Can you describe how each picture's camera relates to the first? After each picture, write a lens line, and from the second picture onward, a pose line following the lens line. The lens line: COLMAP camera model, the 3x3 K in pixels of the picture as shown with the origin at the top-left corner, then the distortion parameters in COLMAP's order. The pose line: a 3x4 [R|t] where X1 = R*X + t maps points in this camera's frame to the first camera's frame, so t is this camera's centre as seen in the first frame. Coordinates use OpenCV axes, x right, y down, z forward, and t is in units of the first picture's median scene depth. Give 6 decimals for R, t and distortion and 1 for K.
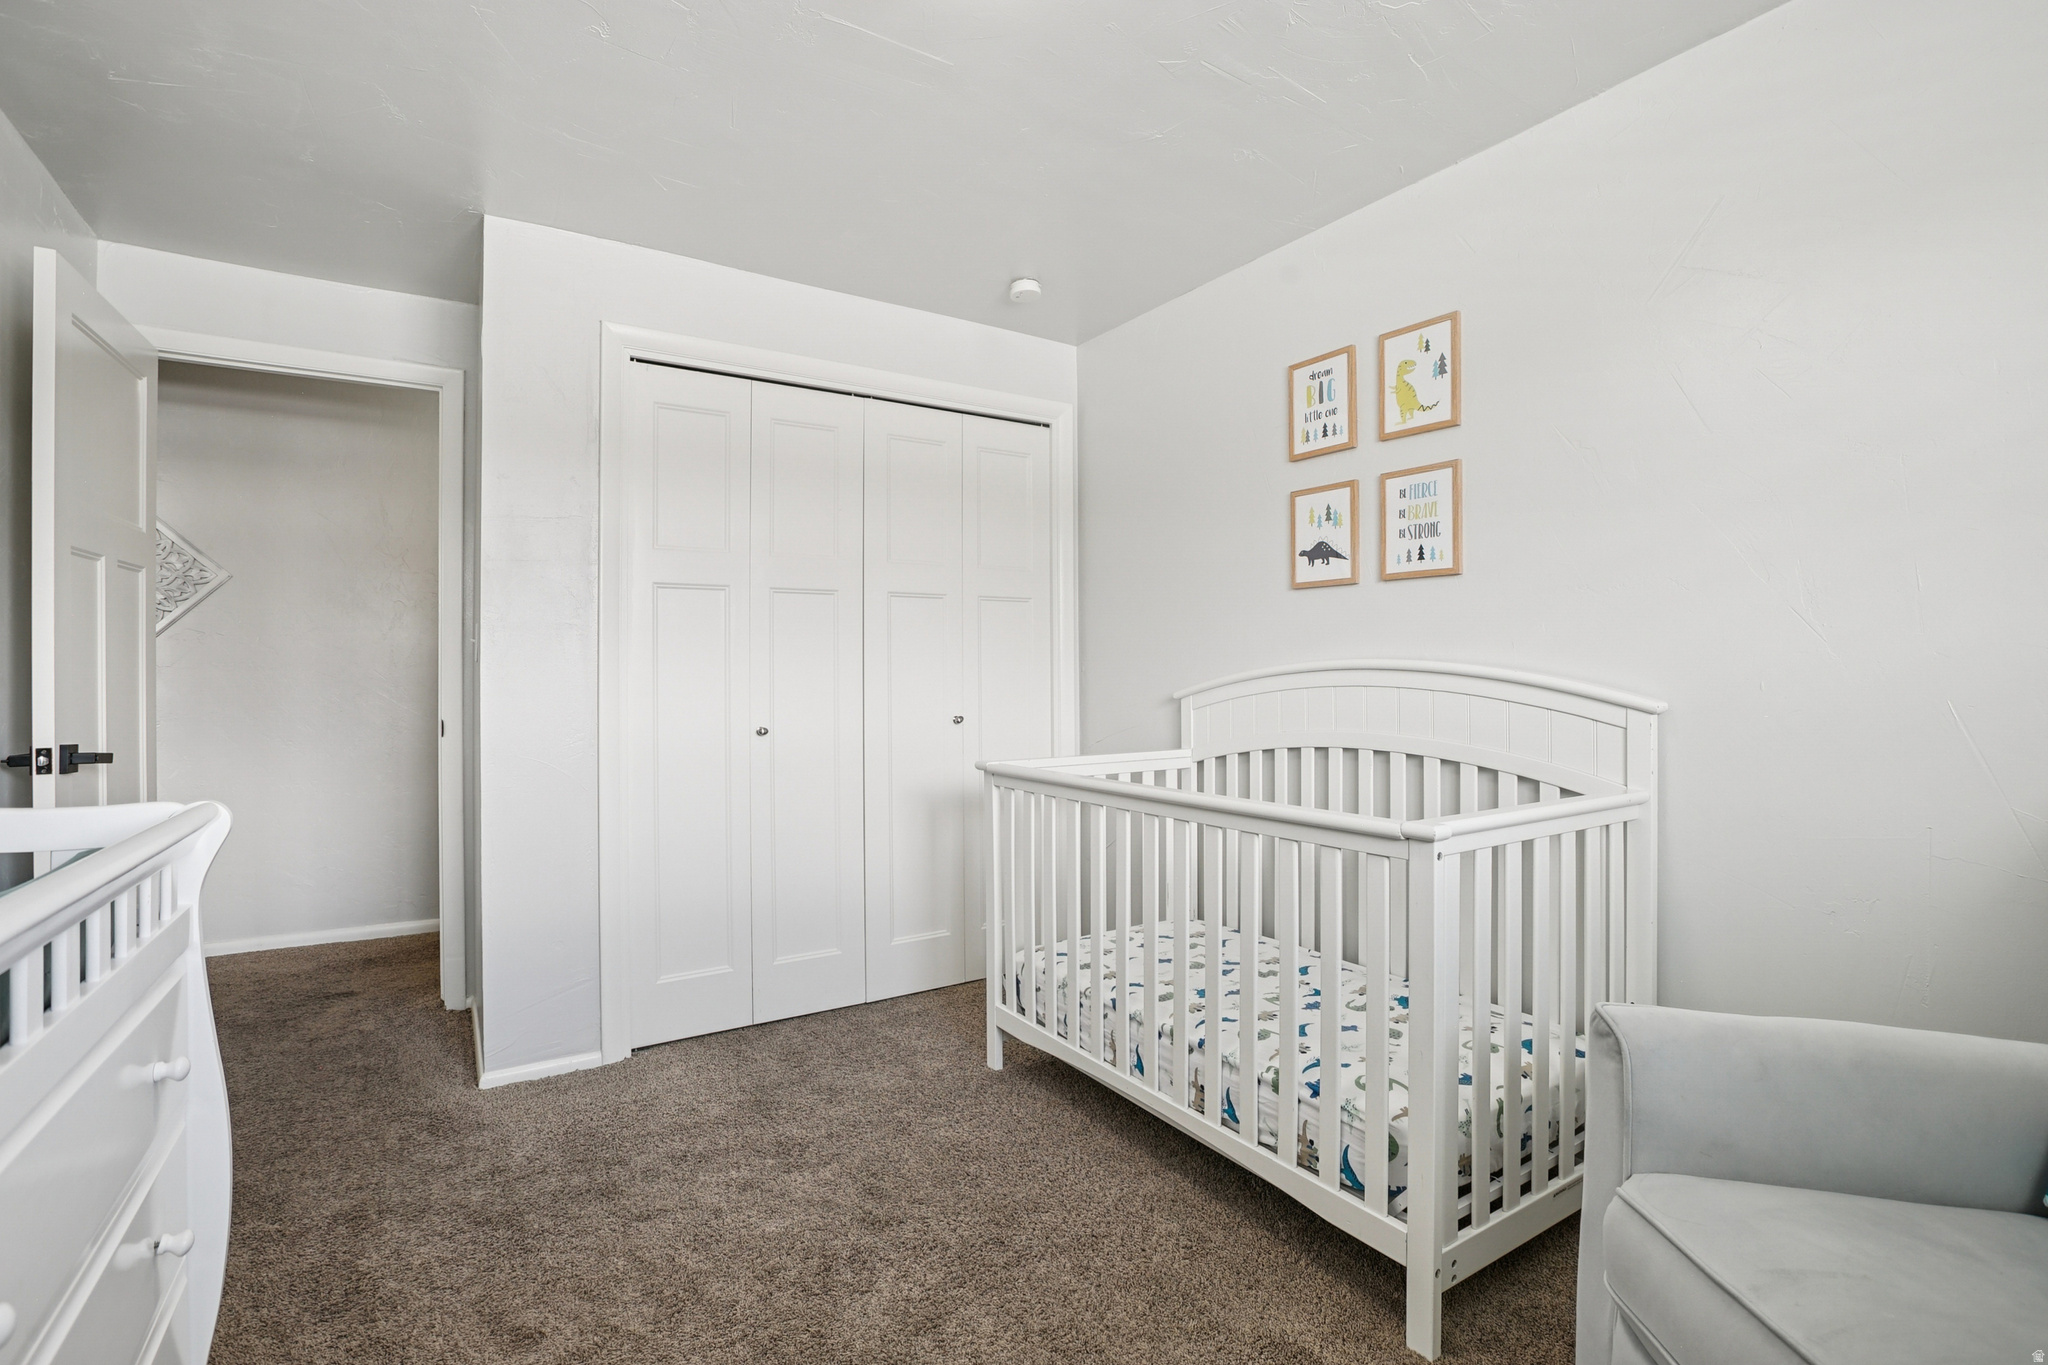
lens RADIAL K [[946.9, 0, 1024.0], [0, 946.9, 682.5], [0, 0, 1]] dist [-0.046952, 0.017263]
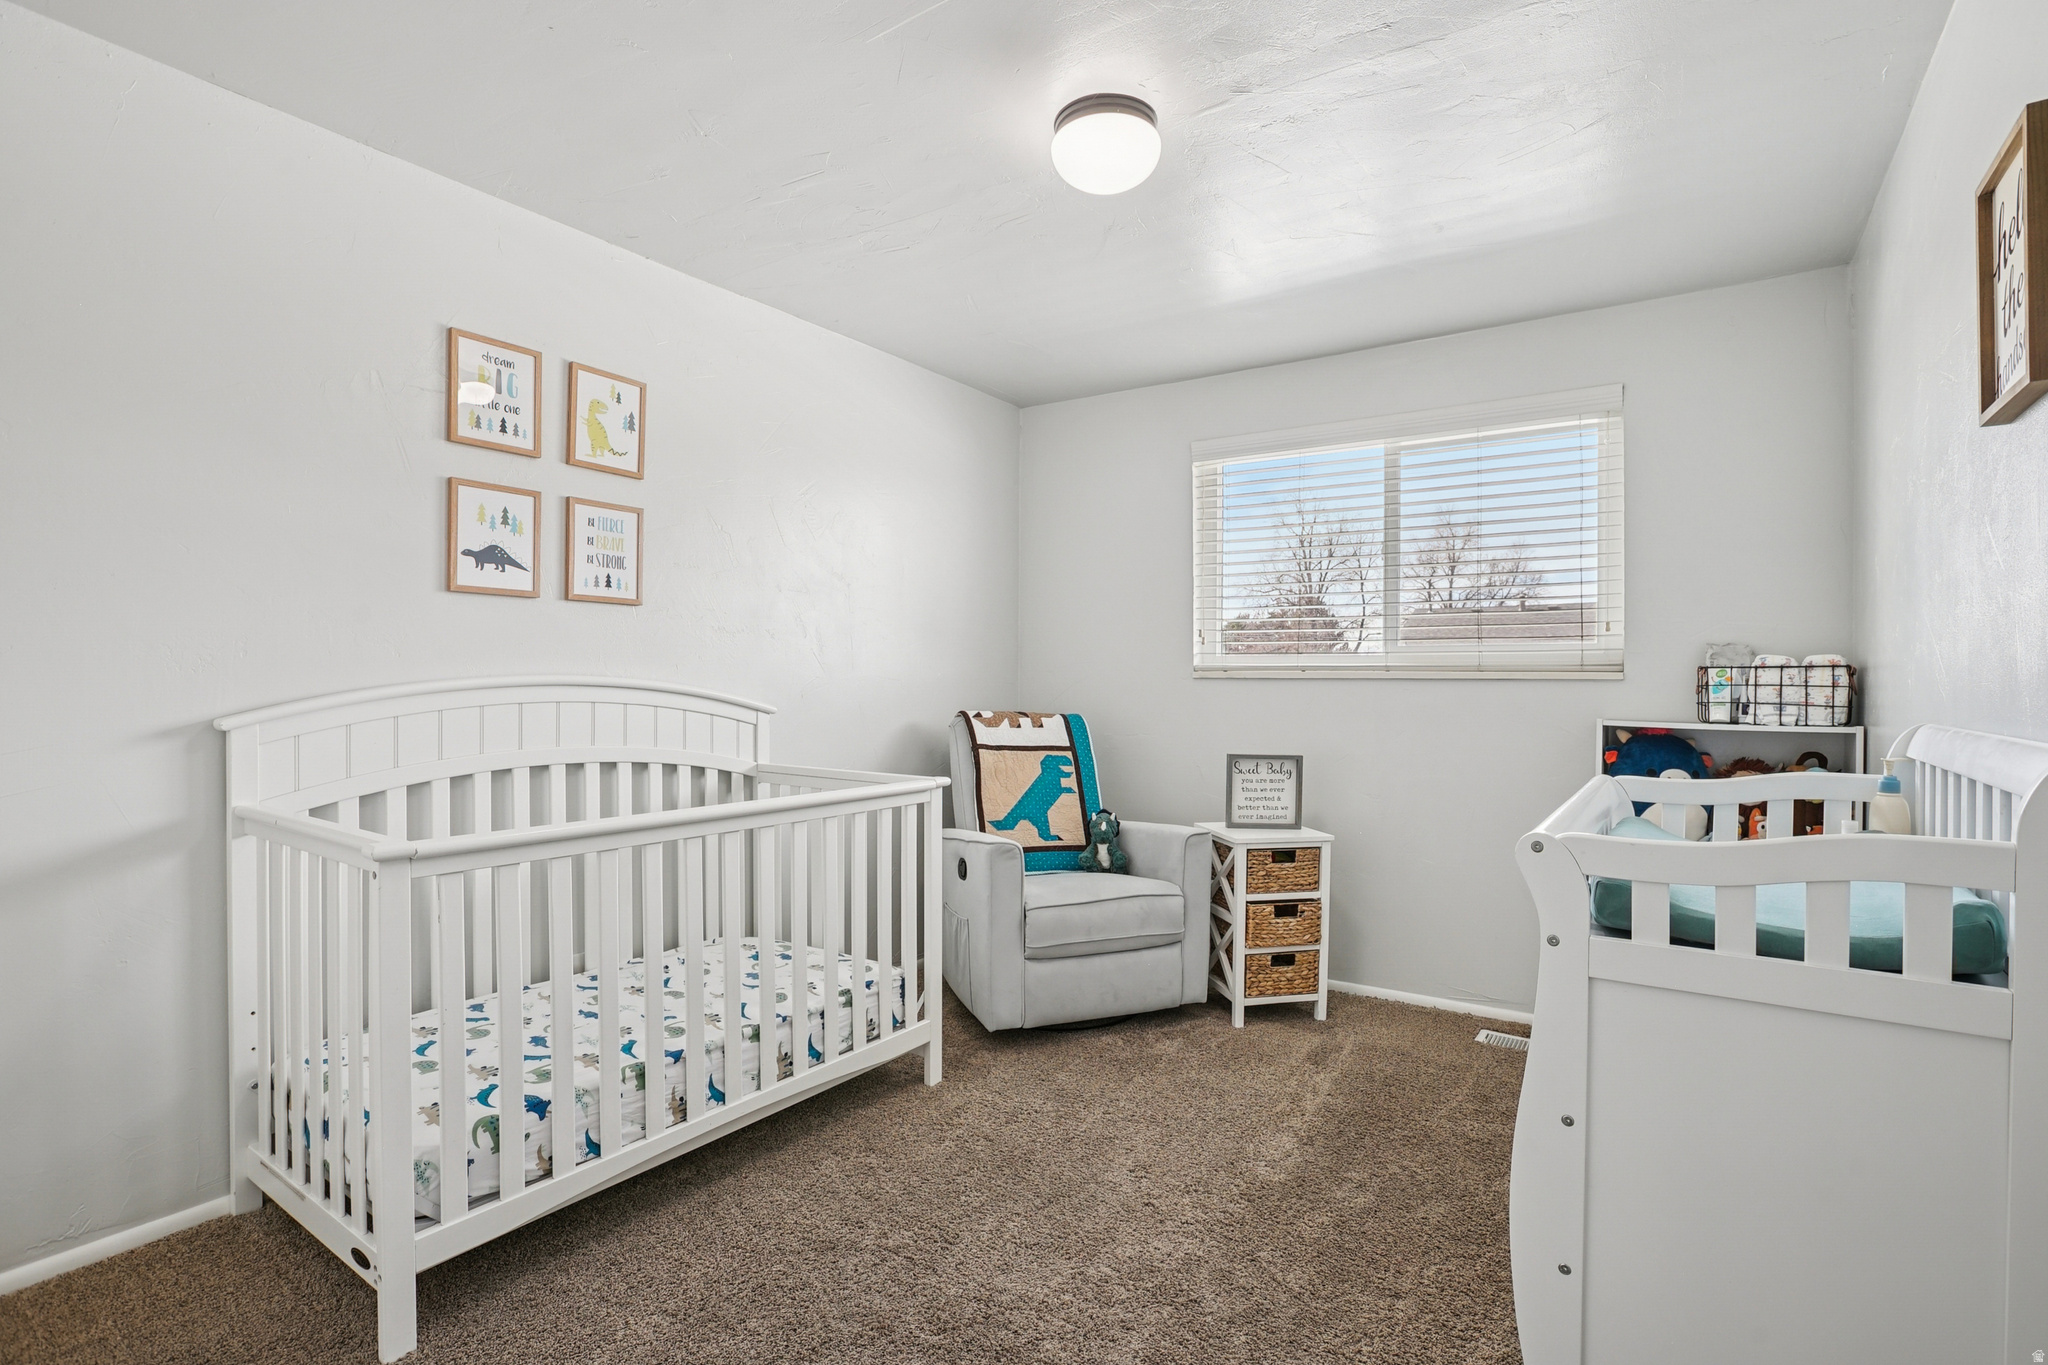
lens RADIAL K [[984.7, 0, 1039.7], [0, 984.7, 685.1], [0, 0, 1]] dist [-0.034289, 0.011856]
pose [[-0.387566, -0.020607, 0.921612, -0.825252], [-0.010572, 0.999784, 0.017909, -0.039391], [-0.921781, -0.002803, -0.387700, 0.950636]]
